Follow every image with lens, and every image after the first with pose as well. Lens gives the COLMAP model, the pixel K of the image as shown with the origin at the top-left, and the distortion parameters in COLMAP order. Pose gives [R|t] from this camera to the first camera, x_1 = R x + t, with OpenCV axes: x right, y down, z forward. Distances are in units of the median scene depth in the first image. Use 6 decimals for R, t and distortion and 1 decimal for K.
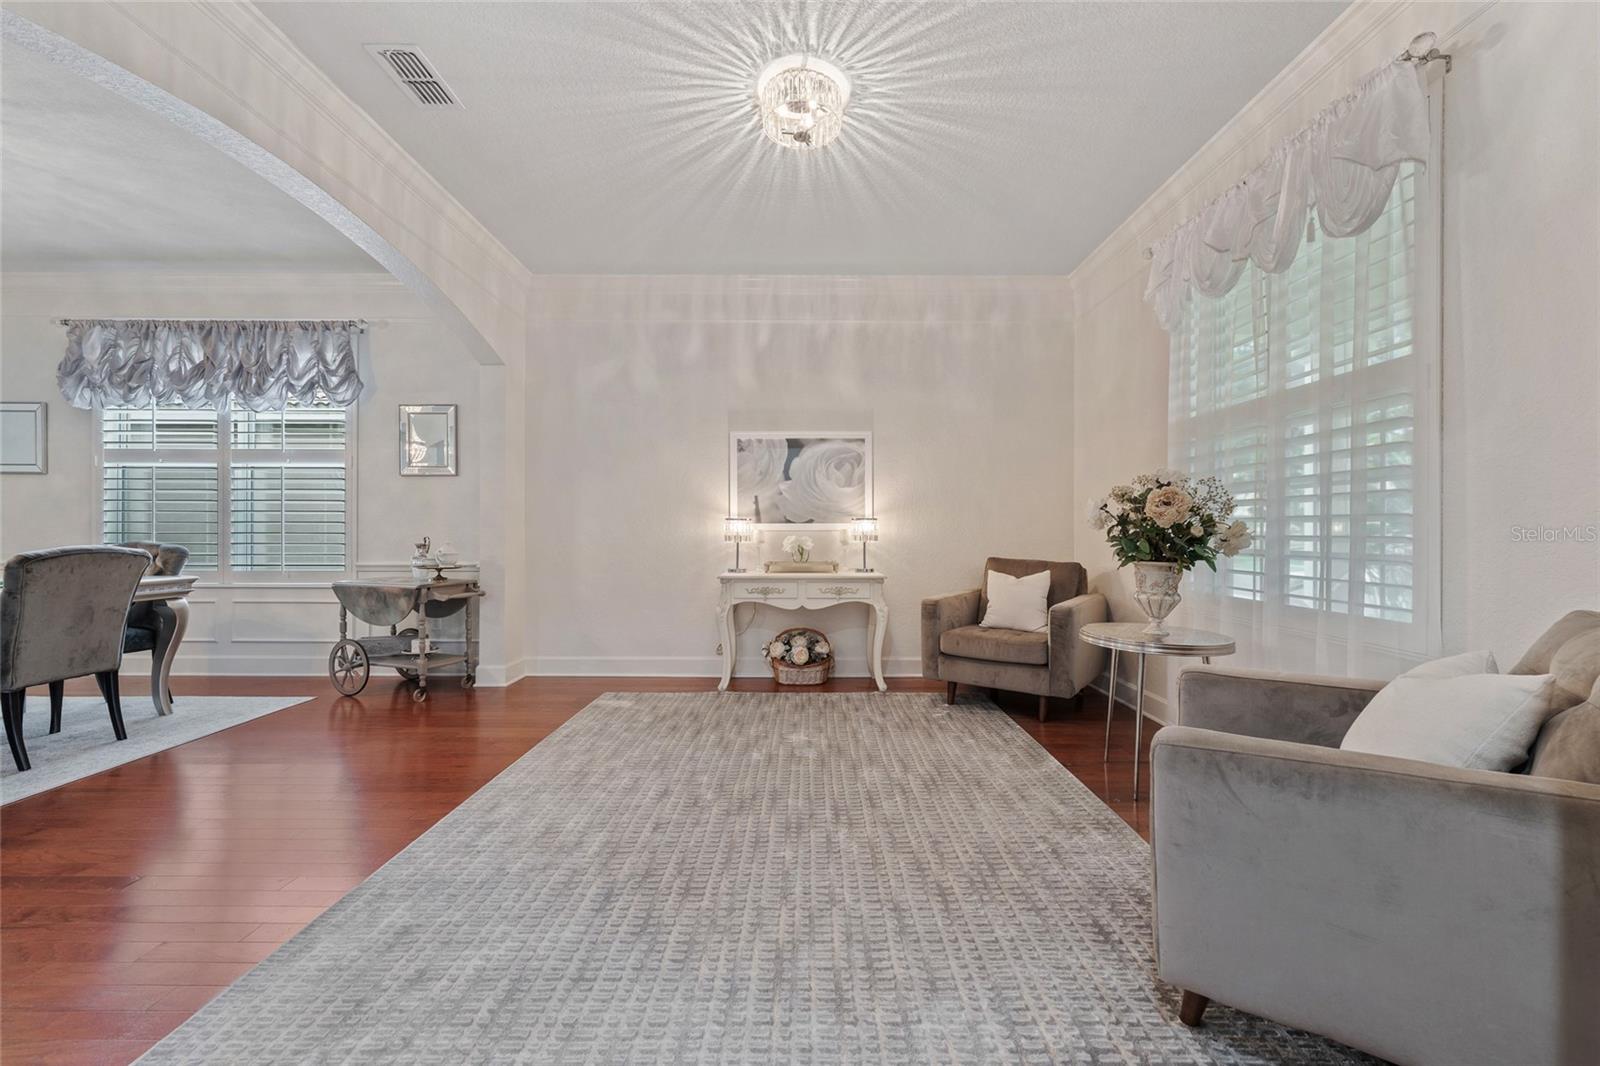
lens RADIAL K [[643.9, 0, 800.7], [0, 643.9, 534.6], [0, 0, 1]] dist [-0.000857, 0.000078]
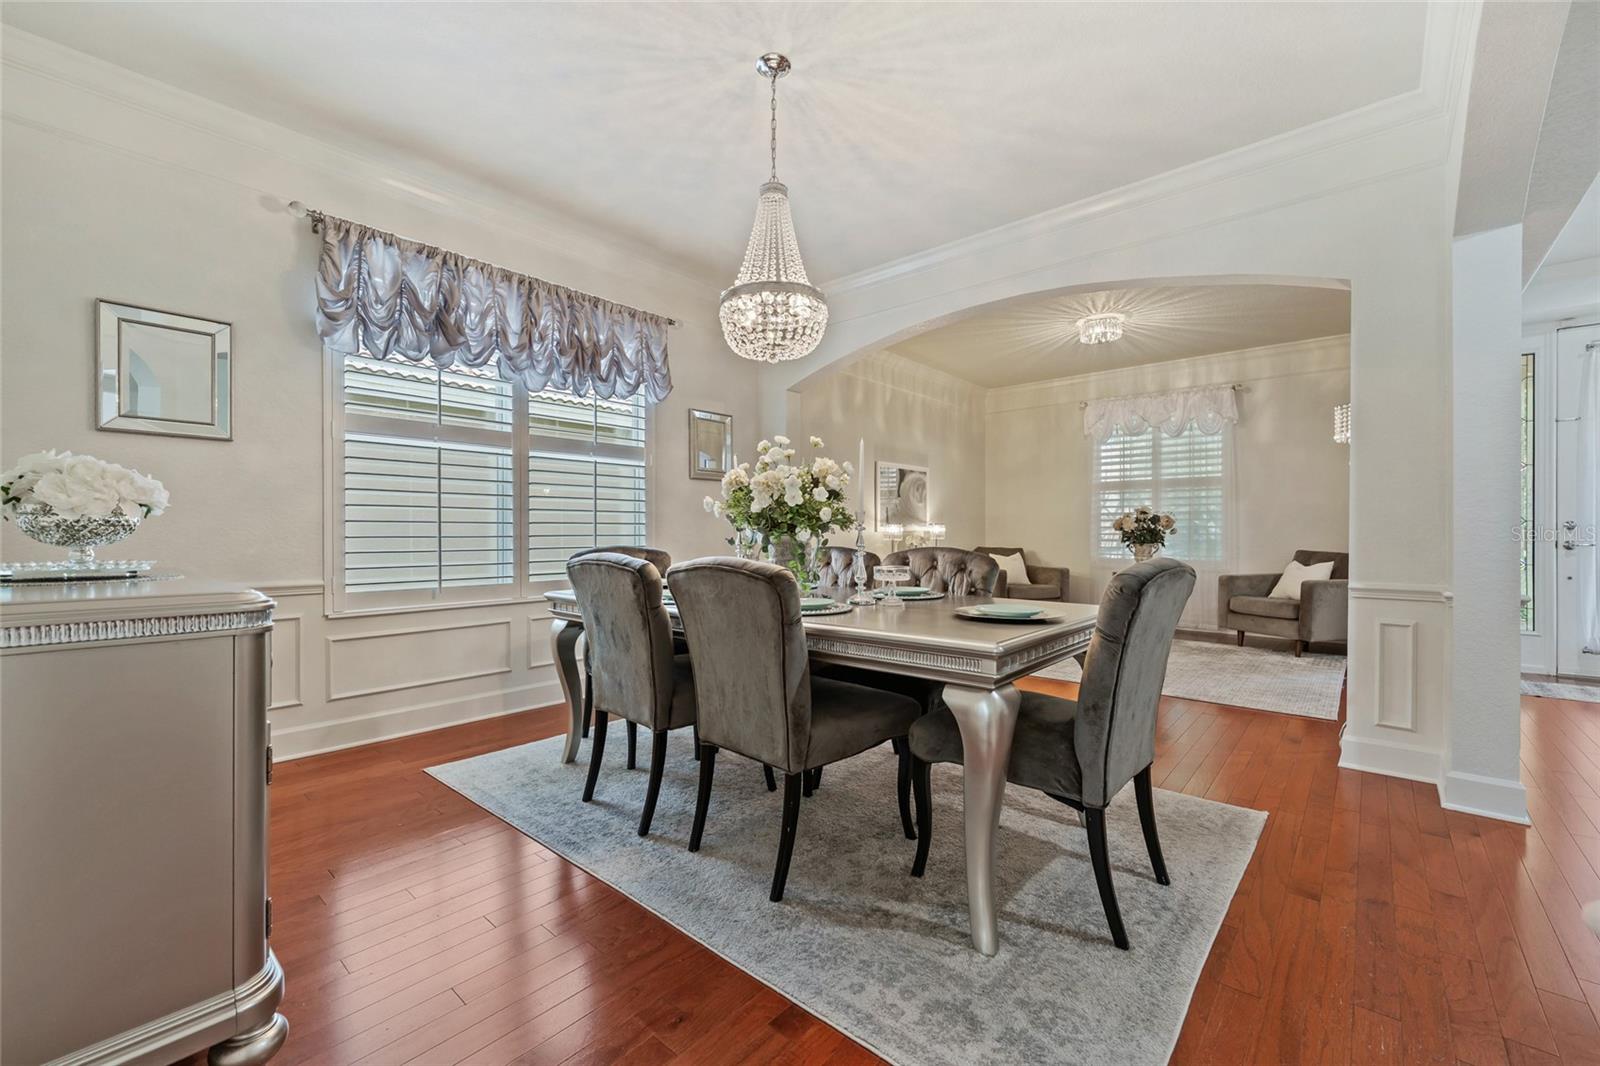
lens RADIAL K [[647.7, 0, 799.2], [0, 647.7, 540.5], [0, 0, 1]] dist [0.001126, -0.000566]
pose [[0.665622, -0.012446, 0.746185, -1.363553], [0.004162, 0.999907, 0.012965, -0.006876], [-0.746277, -0.005524, 0.665612, 0.202856]]
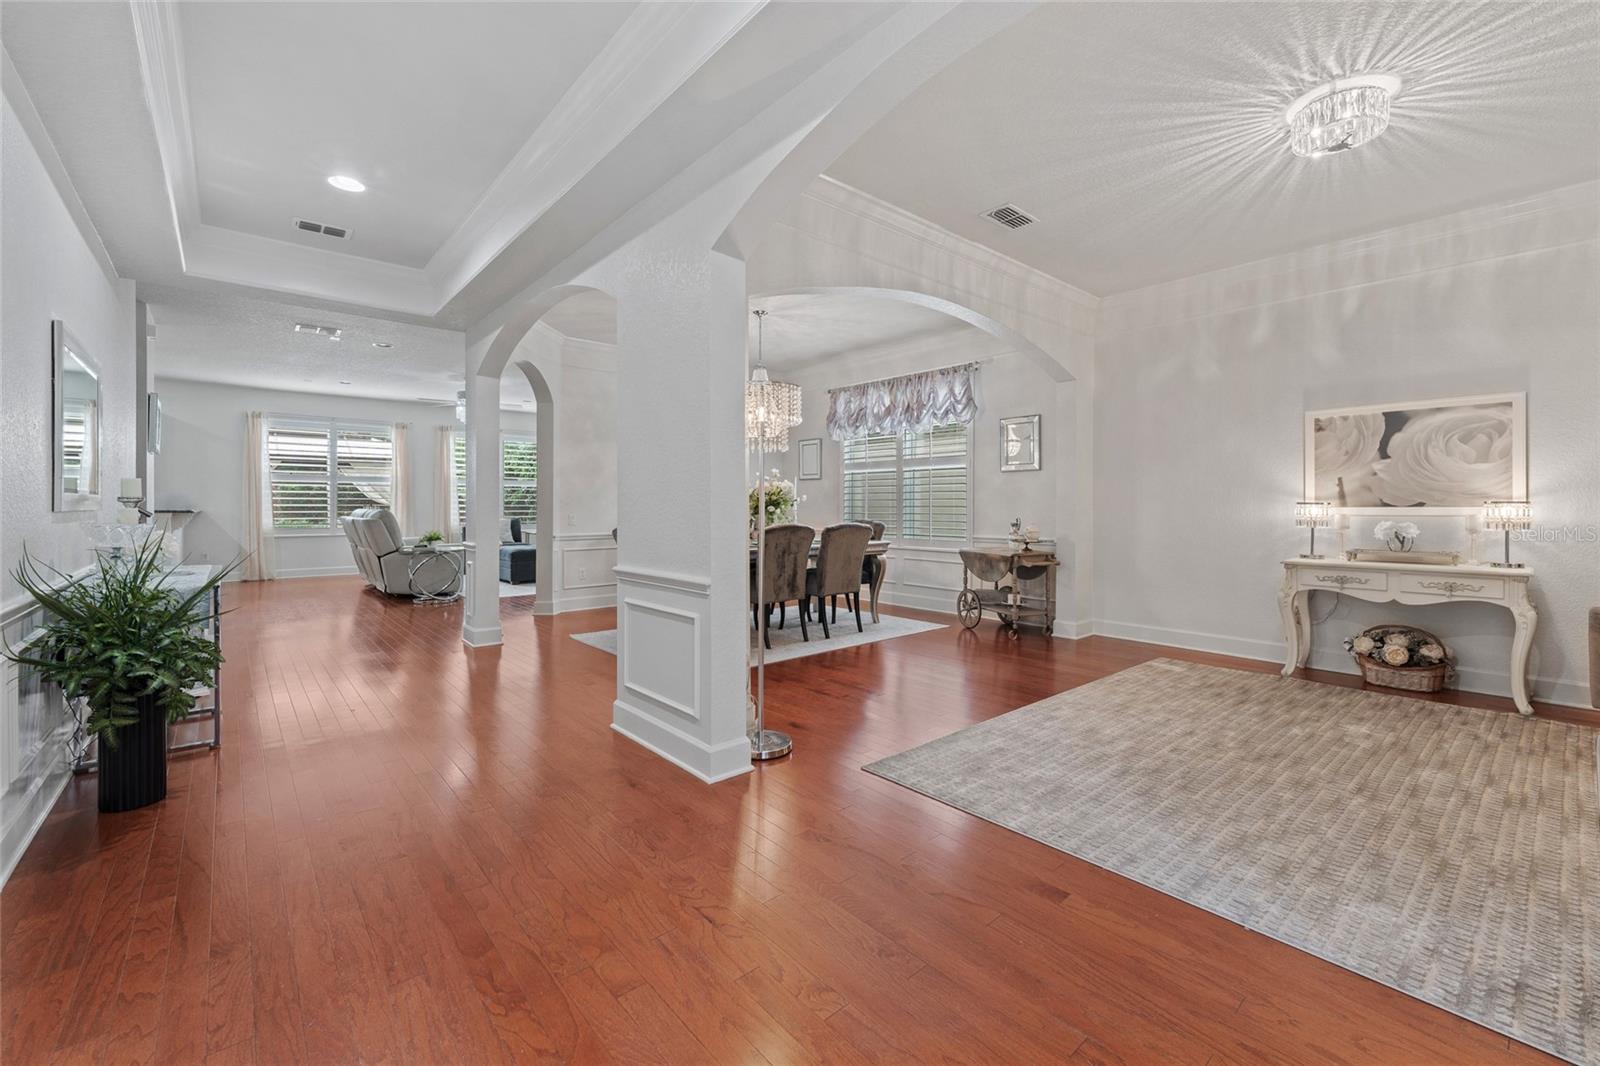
lens RADIAL K [[656.9, 0, 799.4], [0, 656.9, 509.7], [0, 0, 1]] dist [-0.000468, -0.000088]
pose [[0.655145, 0.002278, -0.755500, 0.146451], [-0.000245, 0.999996, 0.002802, -0.017446], [0.755503, -0.001650, 0.655143, -0.228412]]
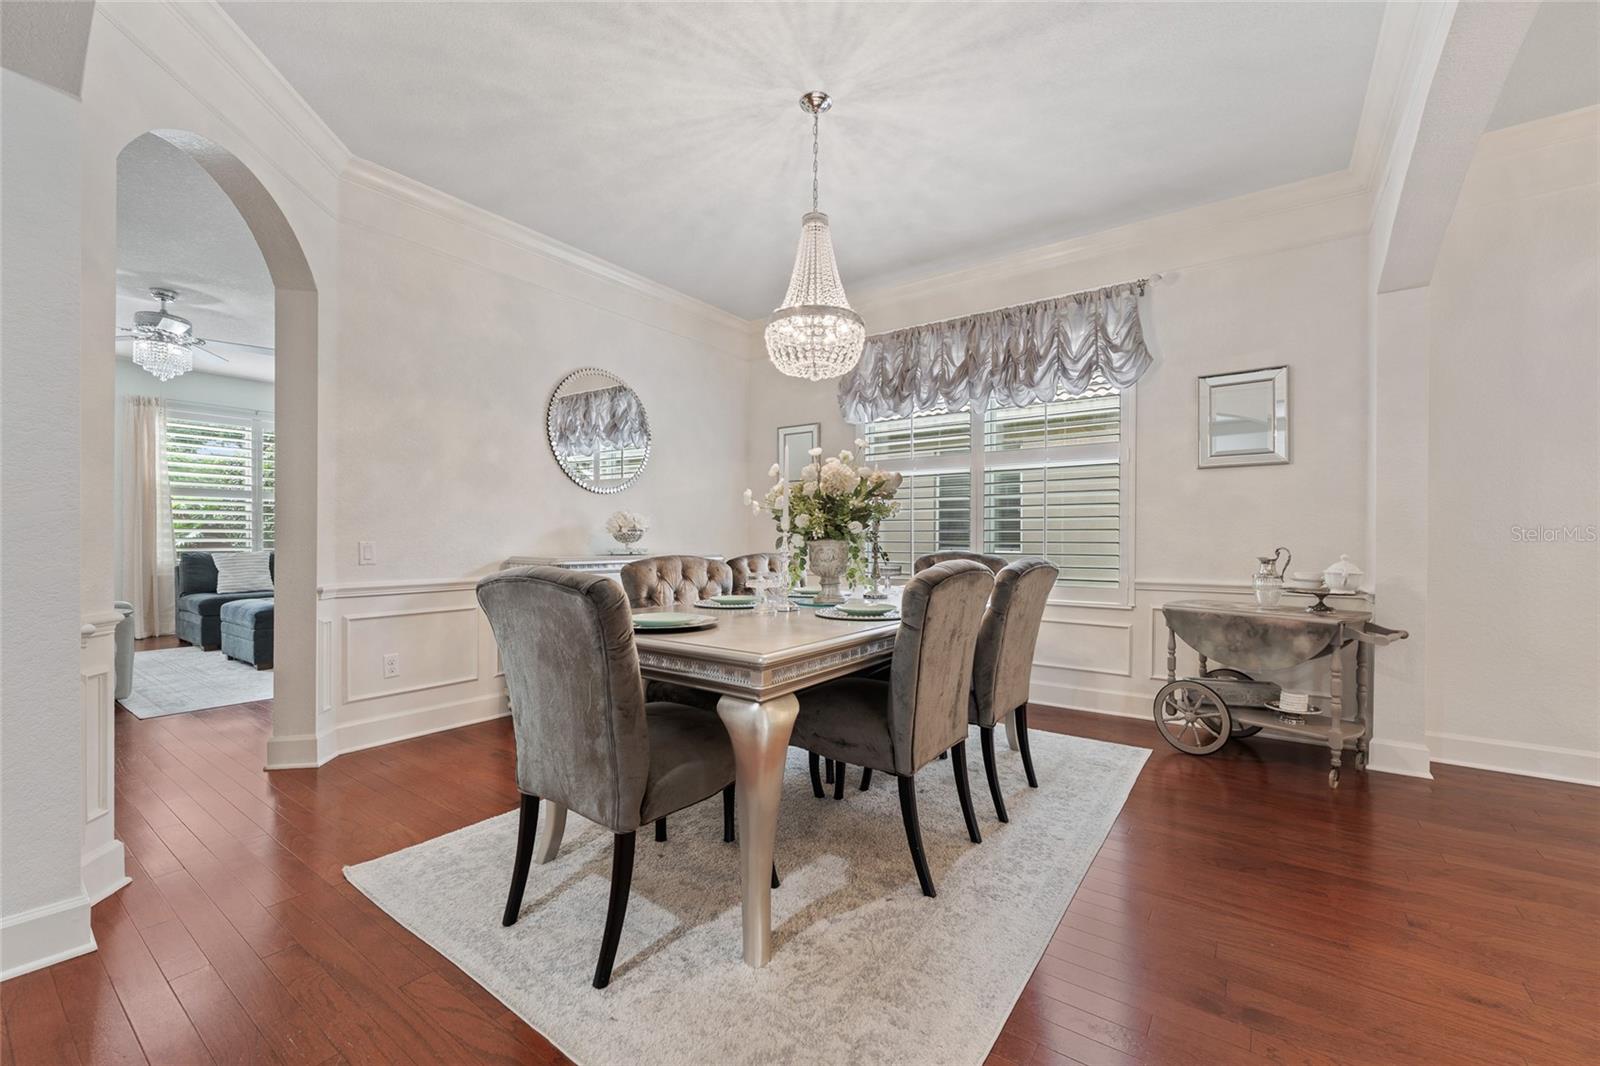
lens RADIAL K [[647.0, 0, 803.8], [0, 647.0, 544.7], [0, 0, 1]] dist [0.000260, 0.000048]
pose [[0.809506, 0.005027, -0.587090, -0.583922], [-0.002173, 0.999982, 0.005568, -0.003660], [0.587108, -0.003232, 0.809502, 0.095425]]
